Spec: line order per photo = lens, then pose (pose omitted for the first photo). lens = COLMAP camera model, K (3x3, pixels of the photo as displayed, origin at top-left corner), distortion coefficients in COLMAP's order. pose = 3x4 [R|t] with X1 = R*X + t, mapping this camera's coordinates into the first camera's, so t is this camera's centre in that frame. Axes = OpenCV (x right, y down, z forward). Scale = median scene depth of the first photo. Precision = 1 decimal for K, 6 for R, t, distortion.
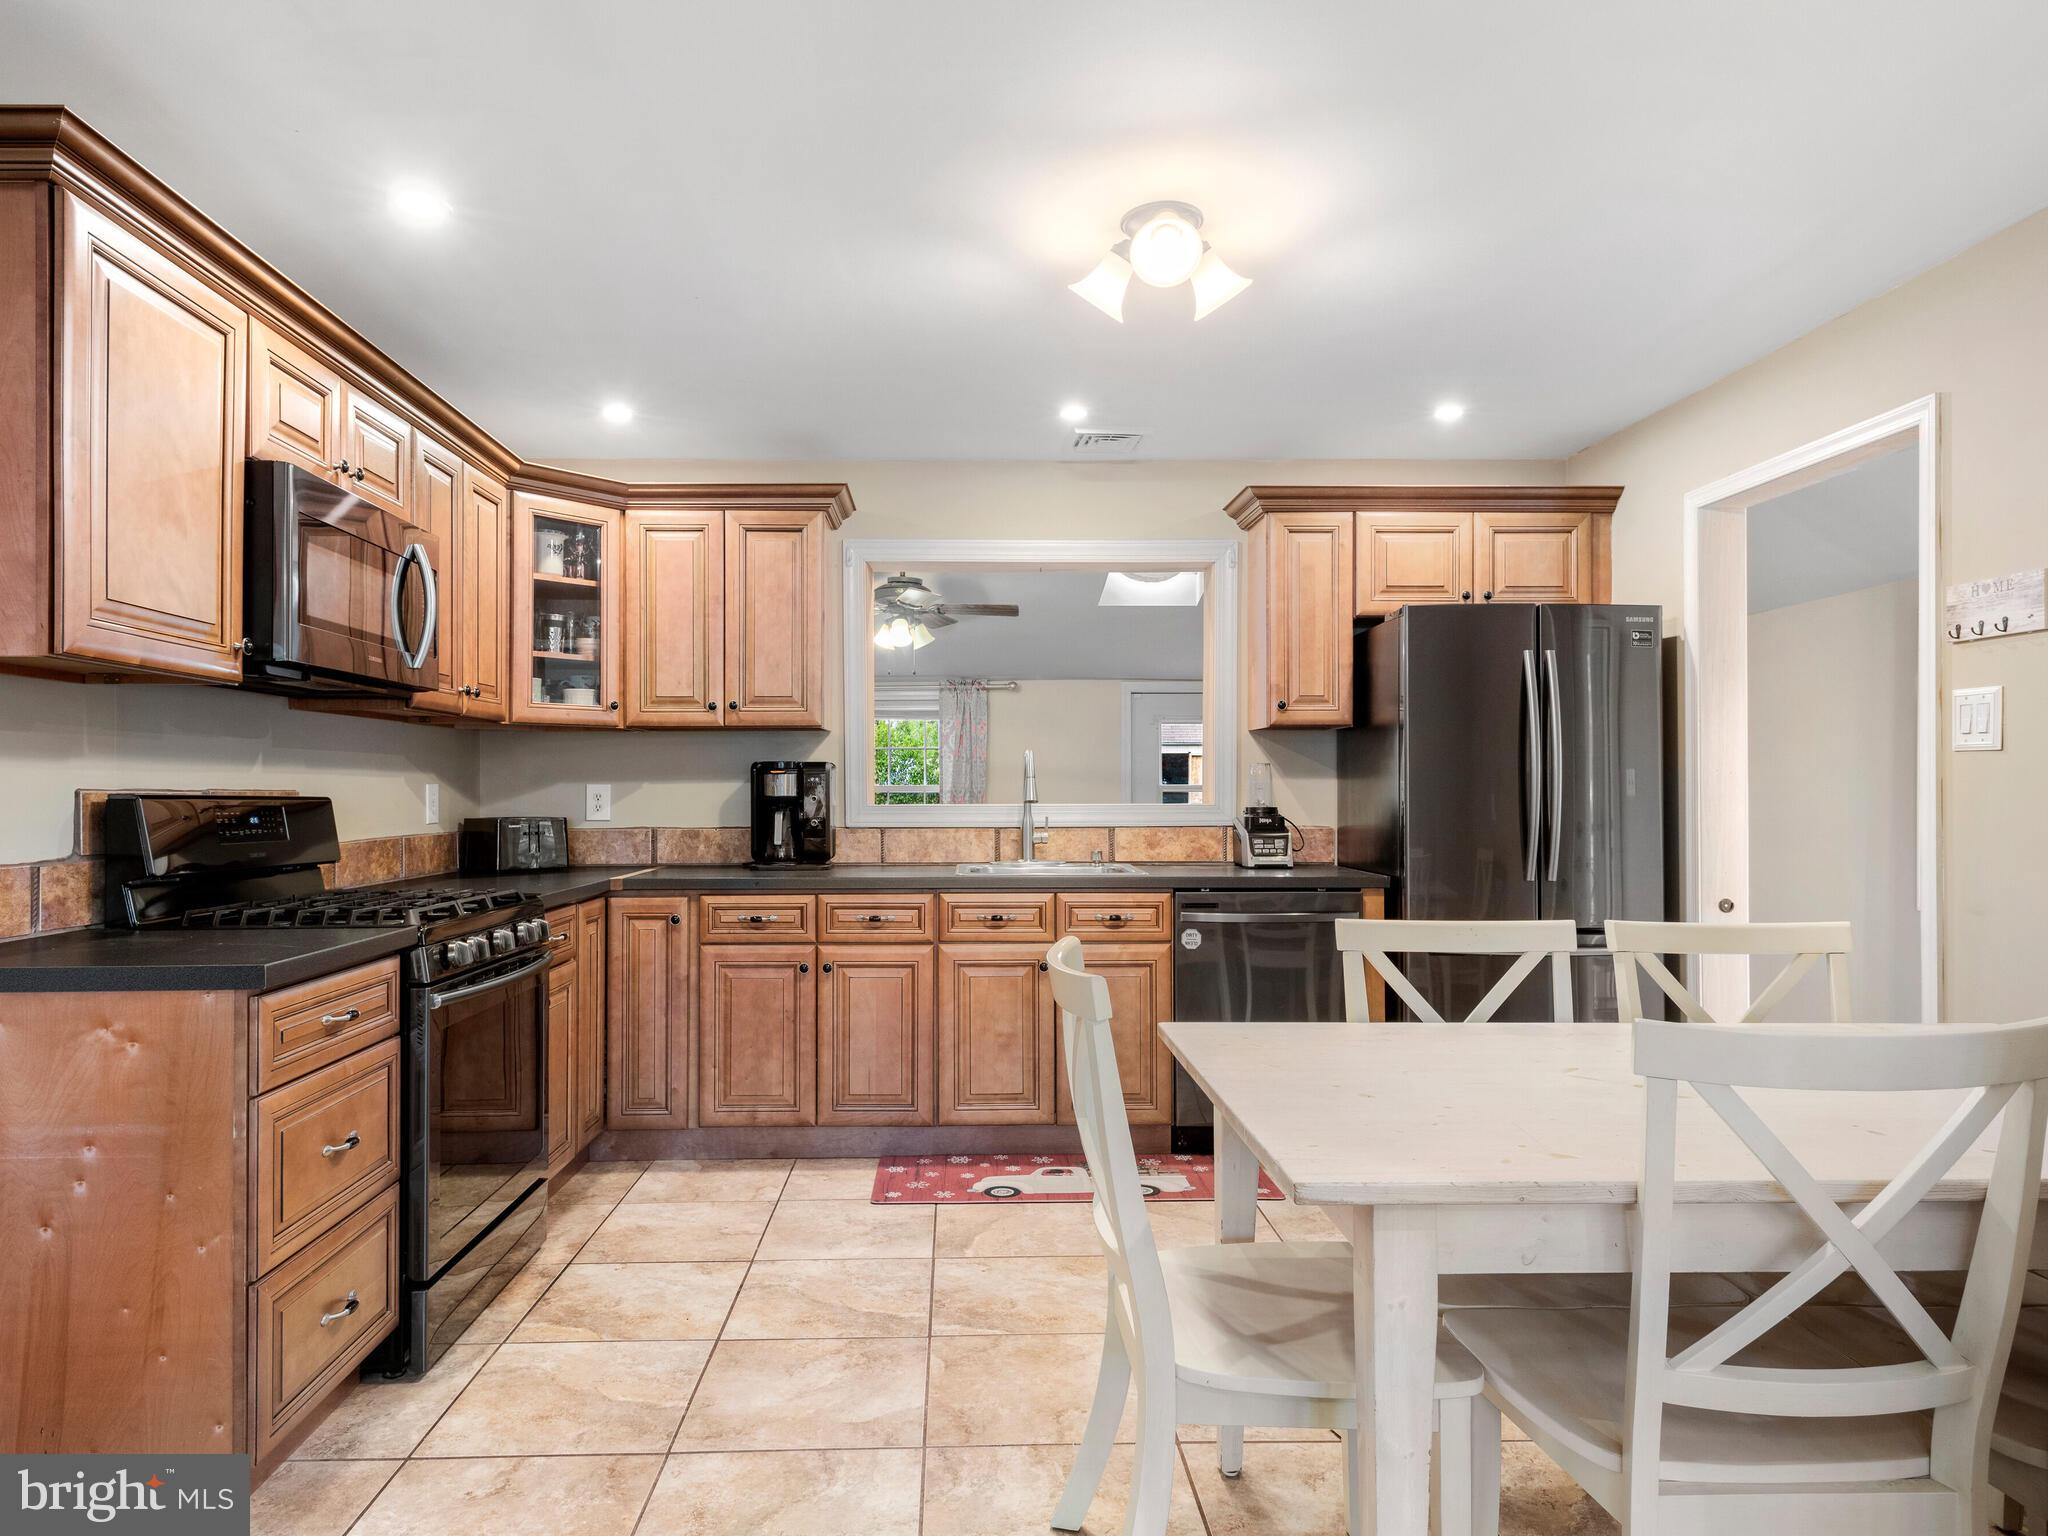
lens RADIAL K [[1239.1, 0, 985.9], [0, 1239.1, 779.8], [0, 0, 1]] dist [0.015649, 0.000705]
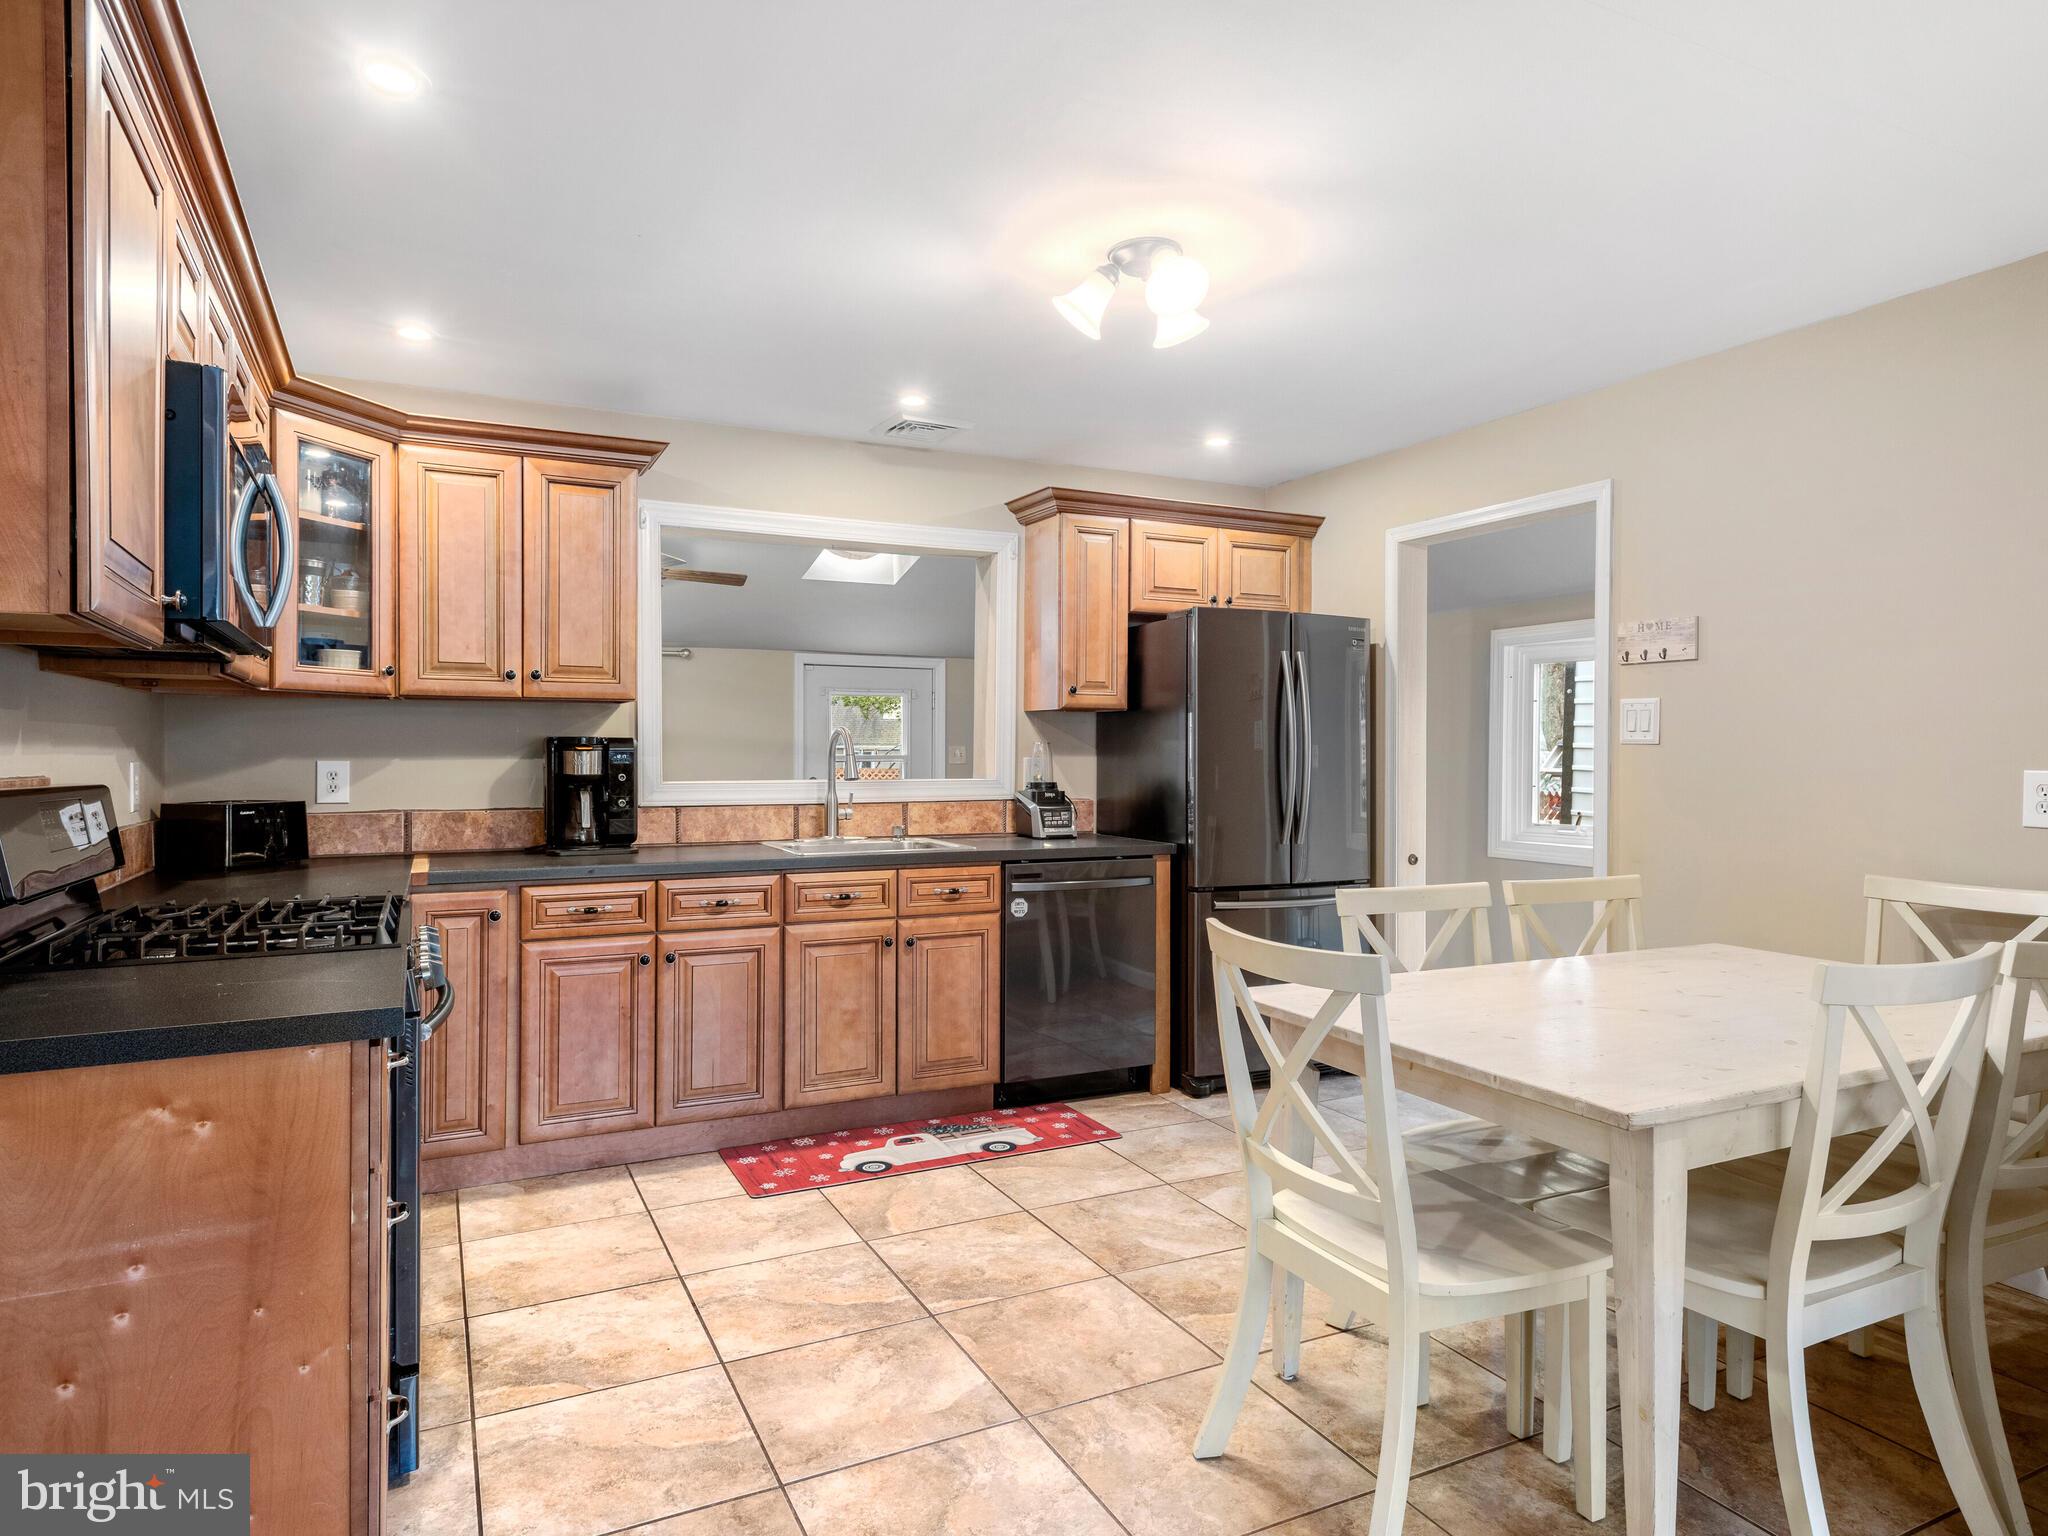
lens RADIAL K [[1207.7, 0, 1023.9], [0, 1207.7, 757.4], [0, 0, 1]] dist [0.019334, -0.001851]
pose [[0.907142, 0.001686, 0.420822, -0.270680], [-0.007220, 0.999907, 0.011558, -0.013504], [-0.420764, -0.013523, 0.907069, 0.052845]]
